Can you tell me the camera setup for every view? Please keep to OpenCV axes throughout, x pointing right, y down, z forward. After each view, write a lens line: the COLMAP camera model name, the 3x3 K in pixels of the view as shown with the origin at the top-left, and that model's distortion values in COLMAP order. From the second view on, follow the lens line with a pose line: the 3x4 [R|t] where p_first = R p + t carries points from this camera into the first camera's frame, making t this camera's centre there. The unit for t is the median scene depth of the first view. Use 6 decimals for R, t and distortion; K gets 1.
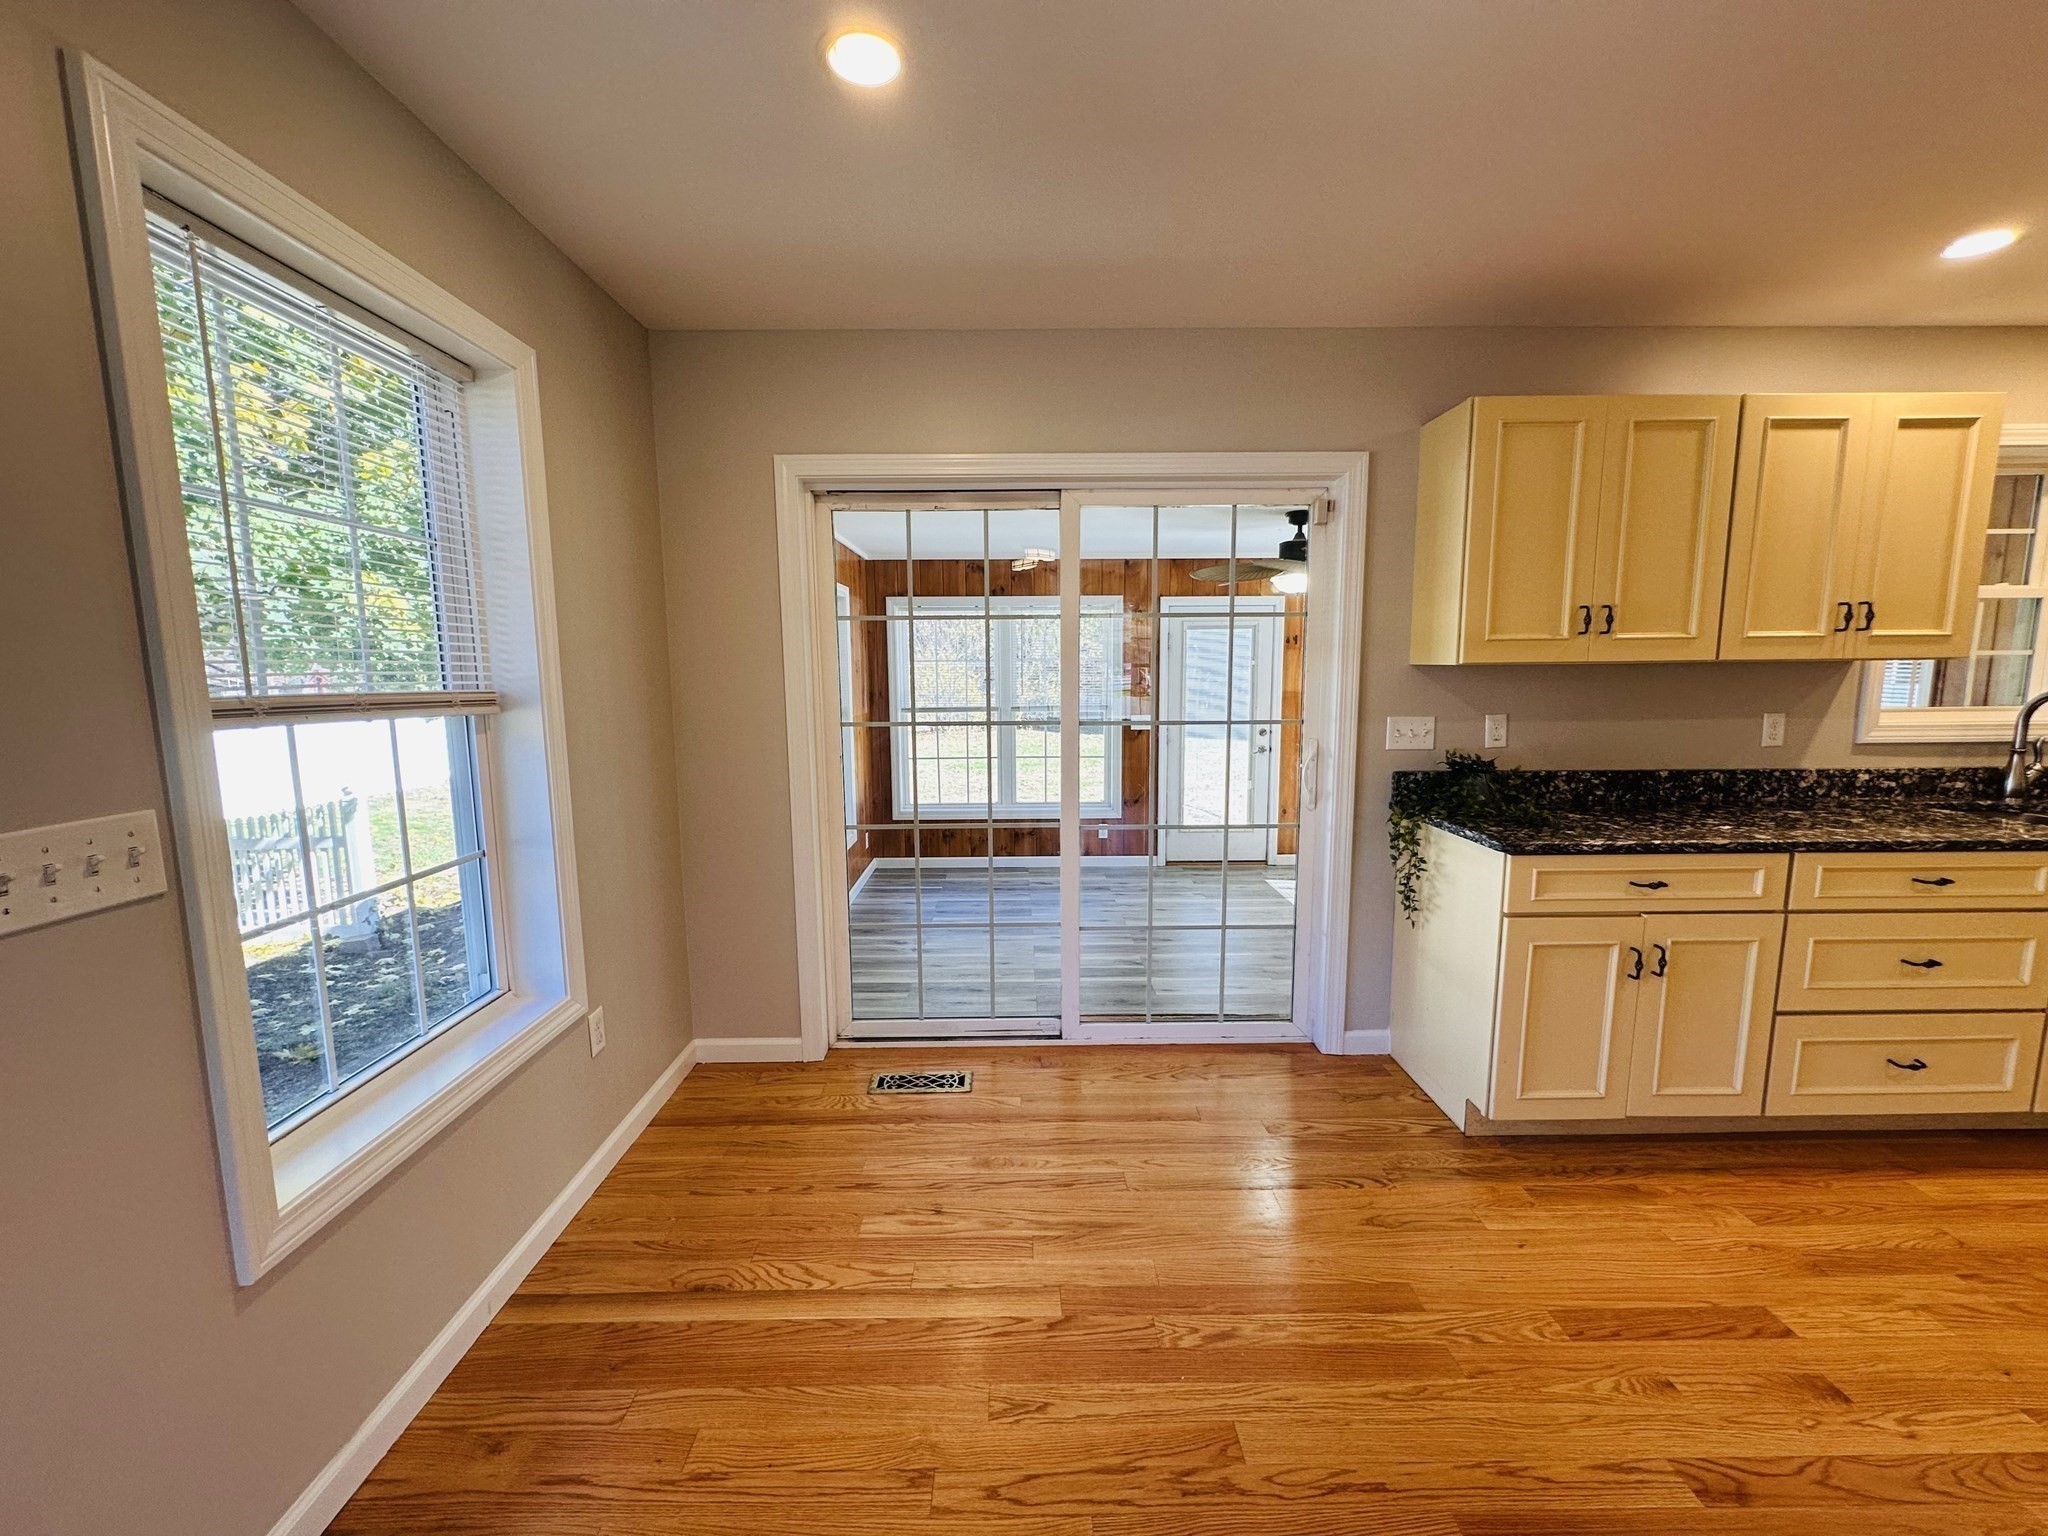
lens RADIAL K [[818.6, 0, 1021.8], [0, 818.6, 765.1], [0, 0, 1]] dist [-0.001210, -0.000201]
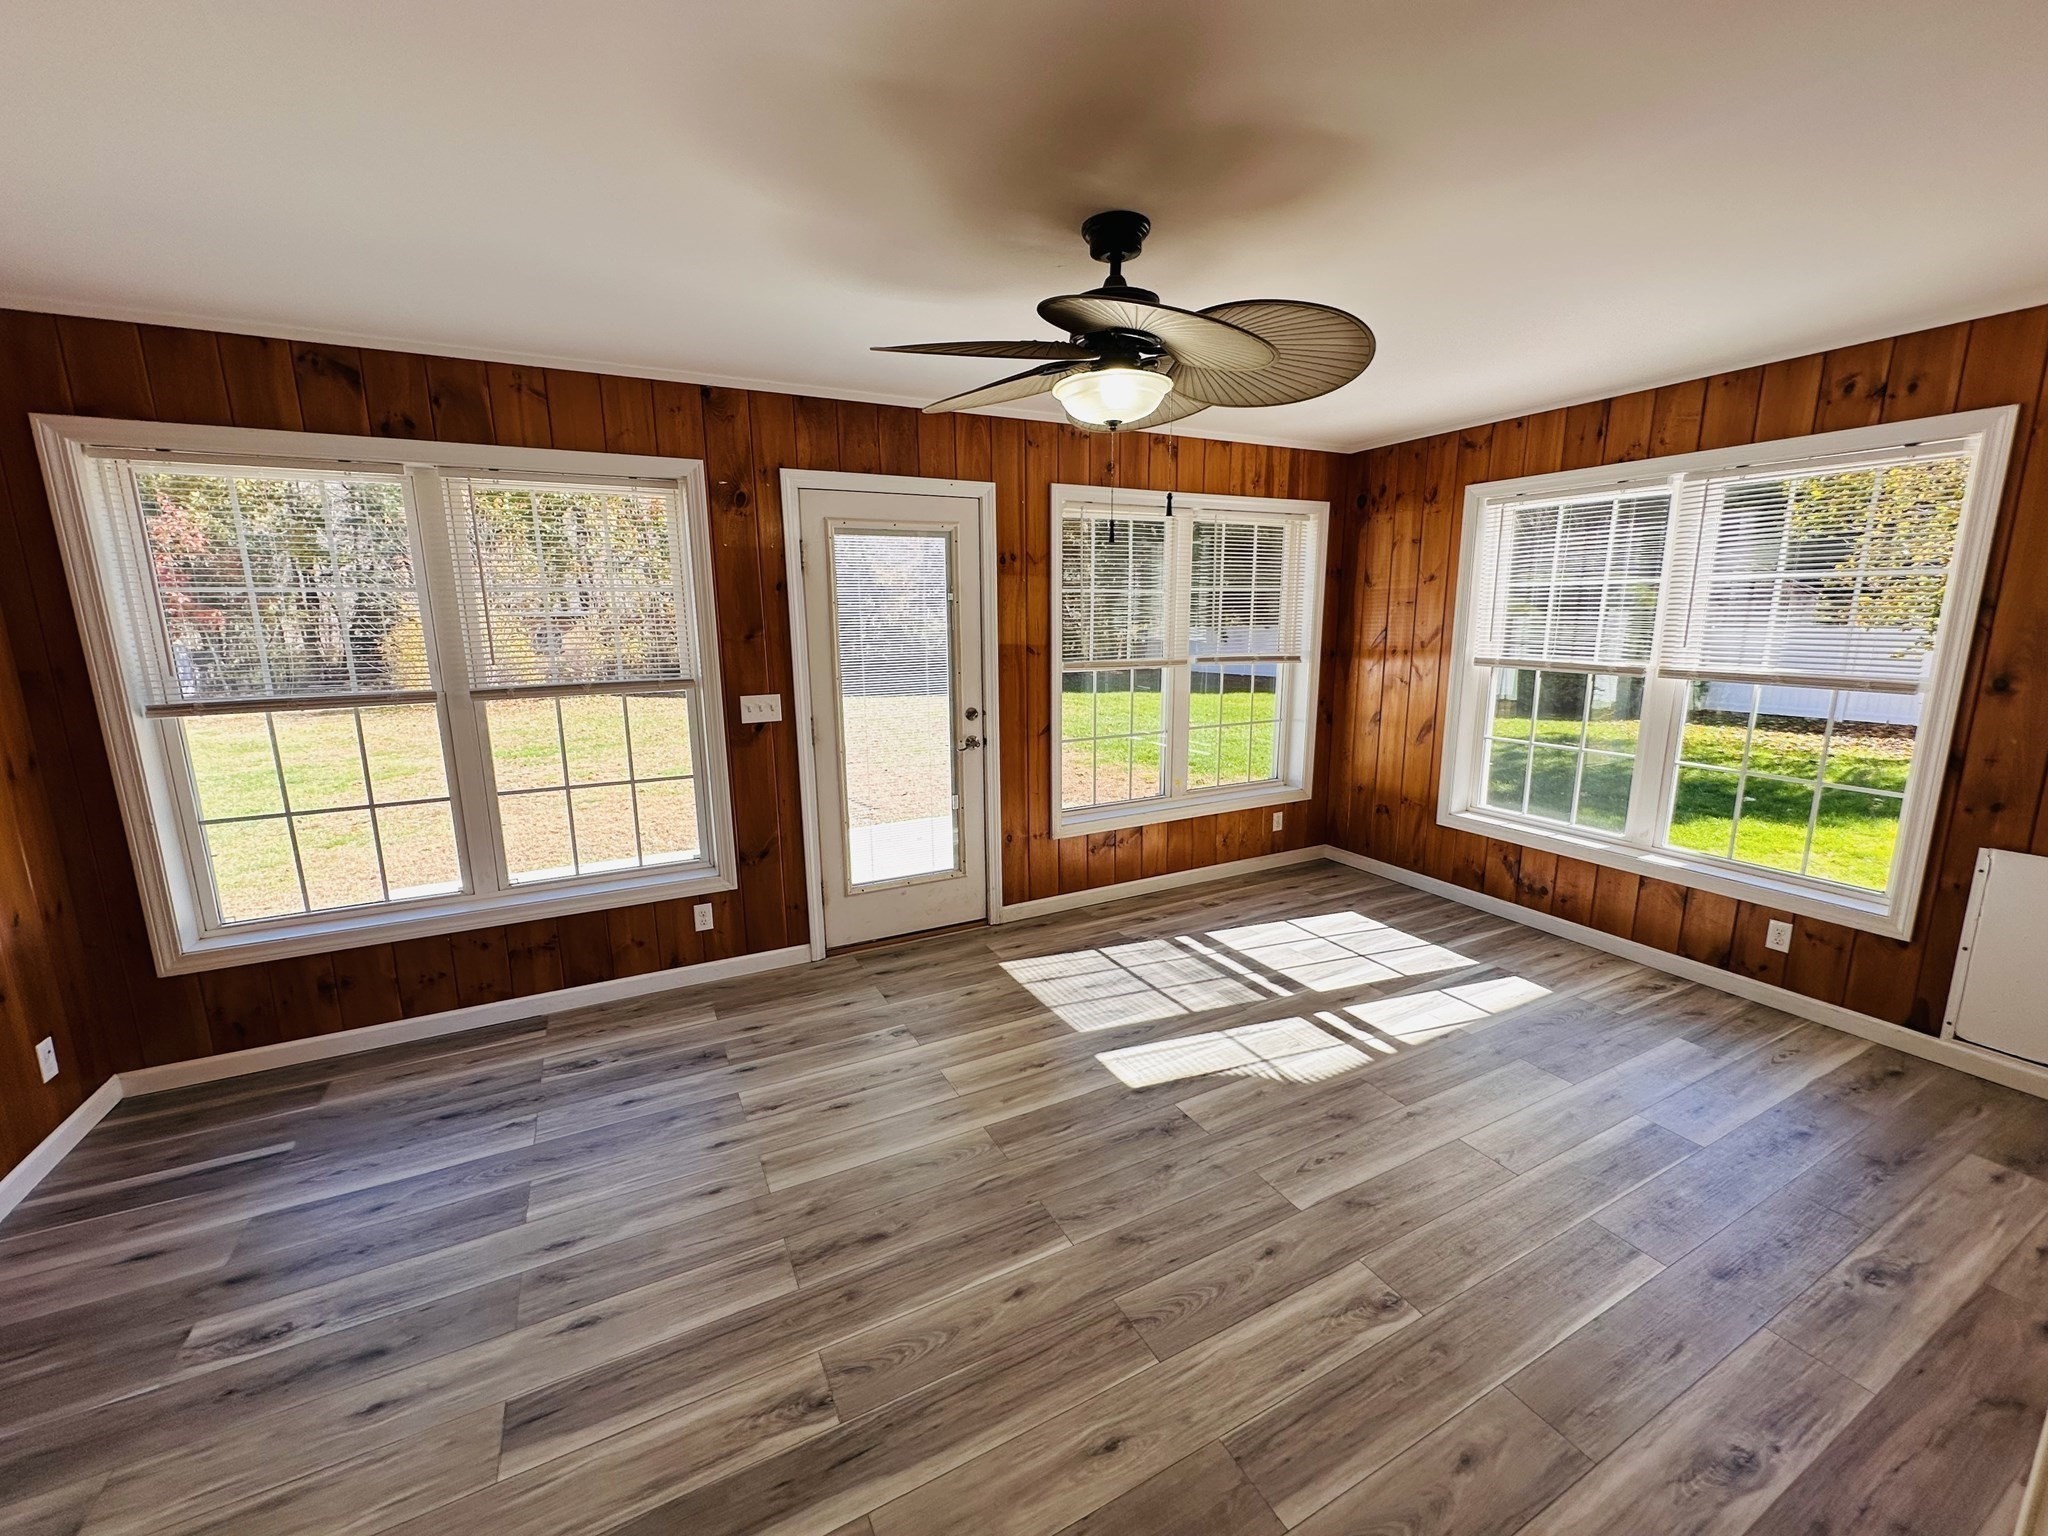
lens RADIAL K [[818.6, 0, 1021.8], [0, 818.6, 765.1], [0, 0, 1]] dist [-0.001210, -0.000201]
pose [[0.893205, -0.086878, 0.441177, 0.060016], [0.060236, 0.995432, 0.074071, -0.045314], [-0.445596, -0.039586, 0.894358, 0.450765]]
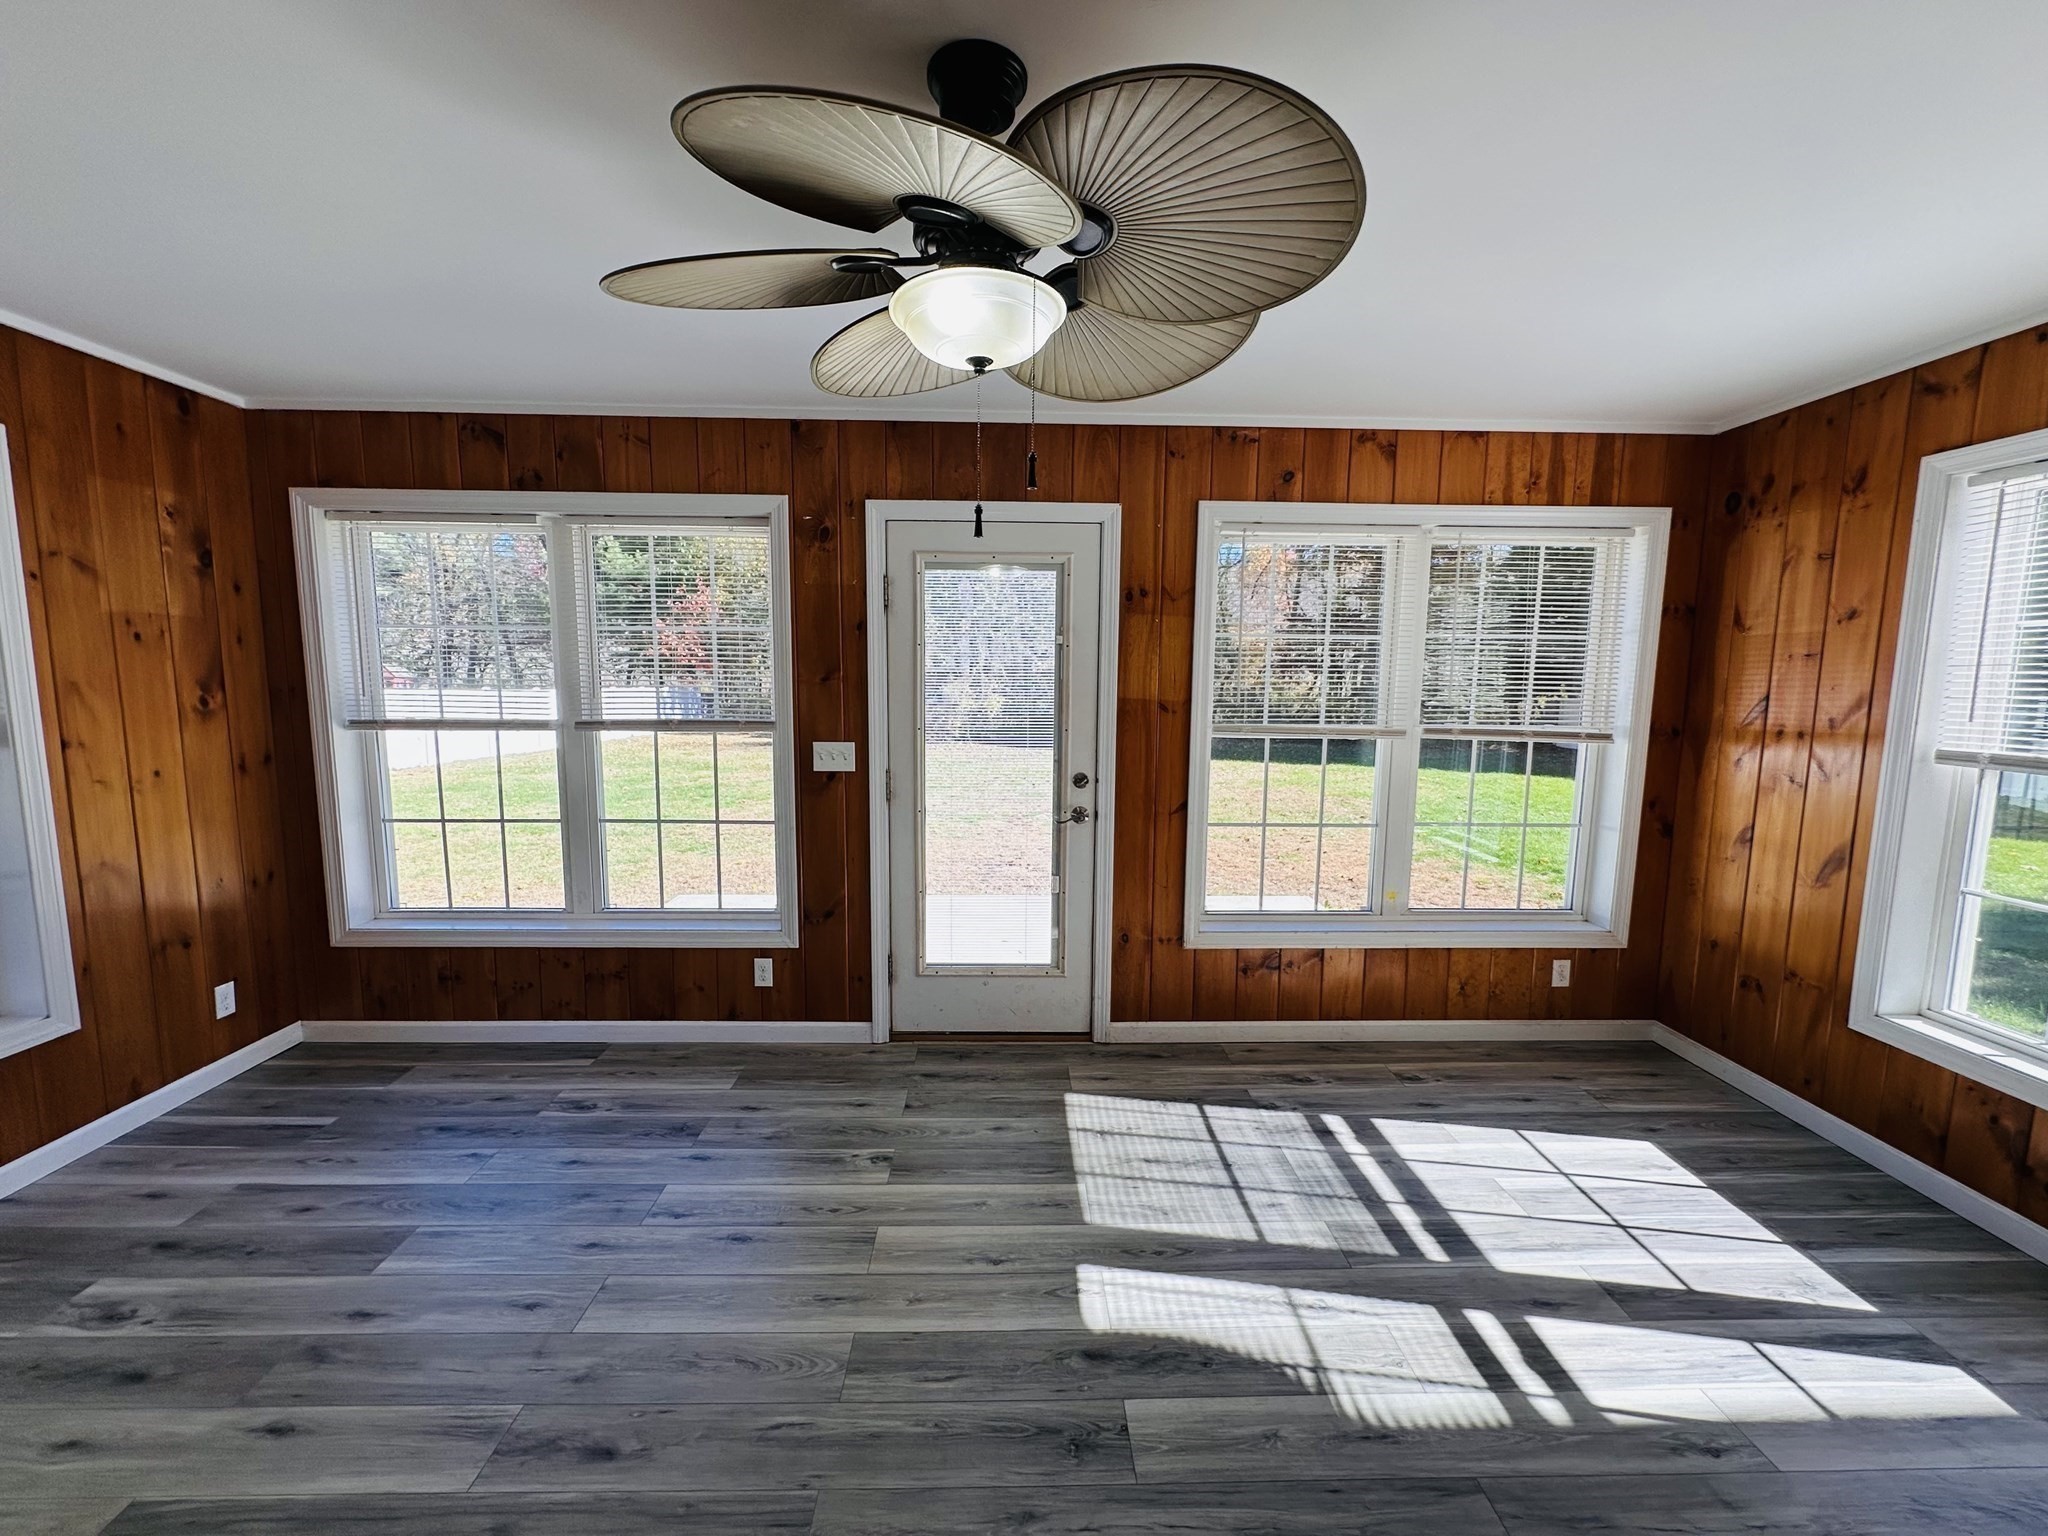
lens RADIAL K [[818.6, 0, 1025.9], [0, 818.6, 765.5], [0, 0, 1]] dist [-0.001309, 0.000300]
pose [[0.999761, 0.014059, 0.016771, 0.256097], [-0.013863, 0.999835, -0.011744, -0.043062], [-0.016933, 0.011509, 0.999790, 0.510096]]
